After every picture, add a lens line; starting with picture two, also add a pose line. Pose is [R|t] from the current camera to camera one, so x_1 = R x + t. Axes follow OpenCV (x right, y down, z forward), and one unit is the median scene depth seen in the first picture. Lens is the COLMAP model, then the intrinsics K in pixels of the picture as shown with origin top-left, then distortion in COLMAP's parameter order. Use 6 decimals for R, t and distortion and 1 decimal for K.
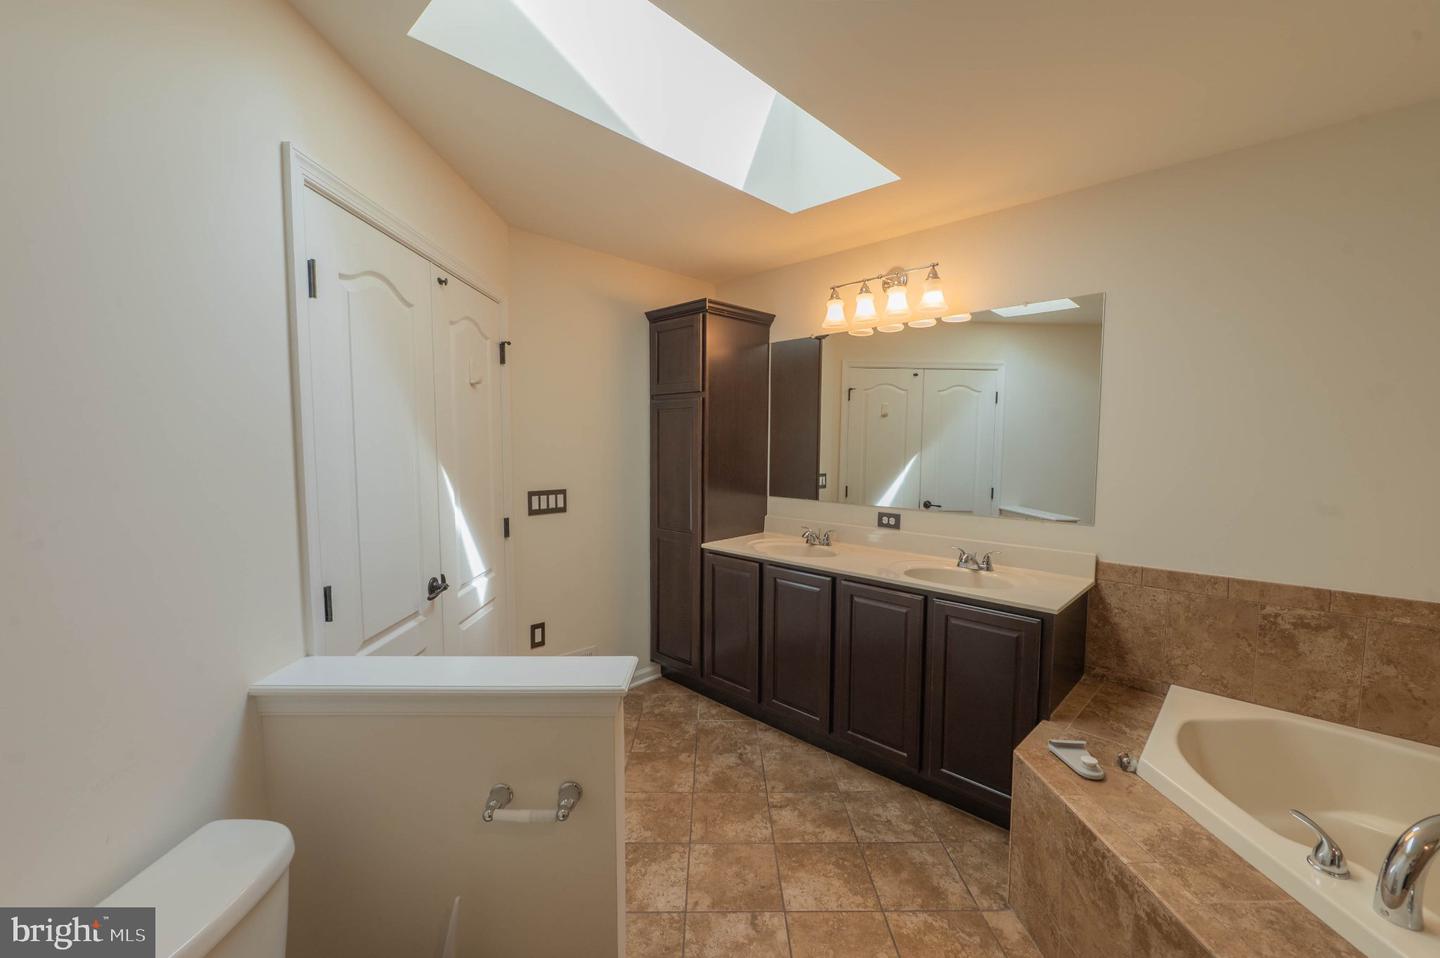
lens RADIAL K [[569.4, 0, 721.5], [0, 569.4, 480.9], [0, 0, 1]] dist [-0.011092, 0.000282]
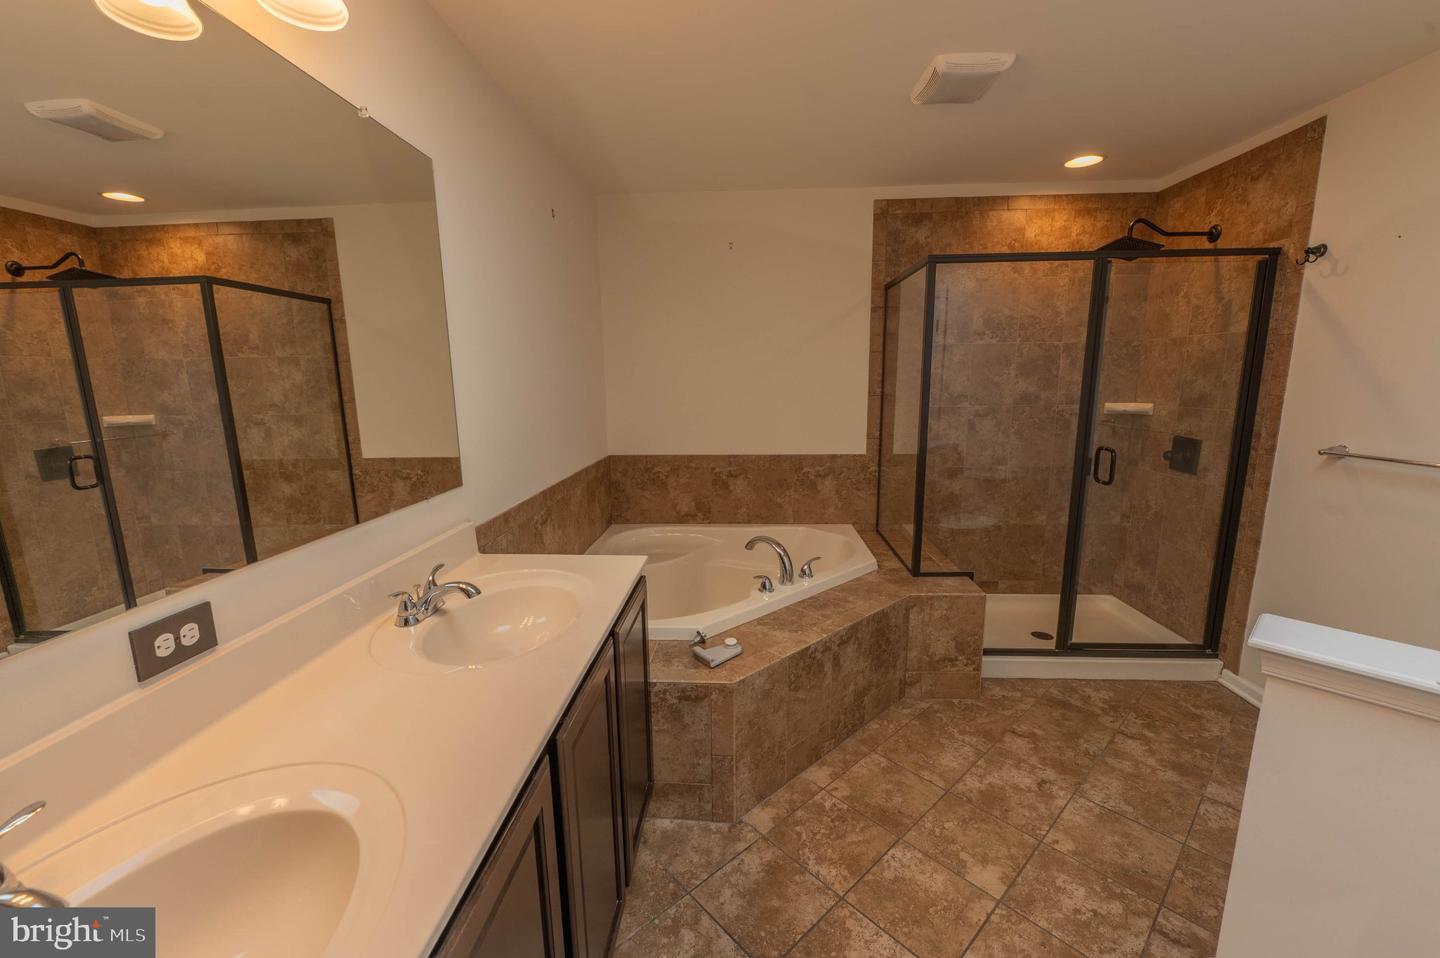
lens RADIAL K [[569.4, 0, 721.5], [0, 569.4, 480.9], [0, 0, 1]] dist [-0.011092, 0.000282]
pose [[-0.659790, -0.127548, 0.740546, -0.163215], [0.063298, 0.972554, 0.223904, -0.093906], [-0.748780, 0.194605, -0.633607, 1.519136]]
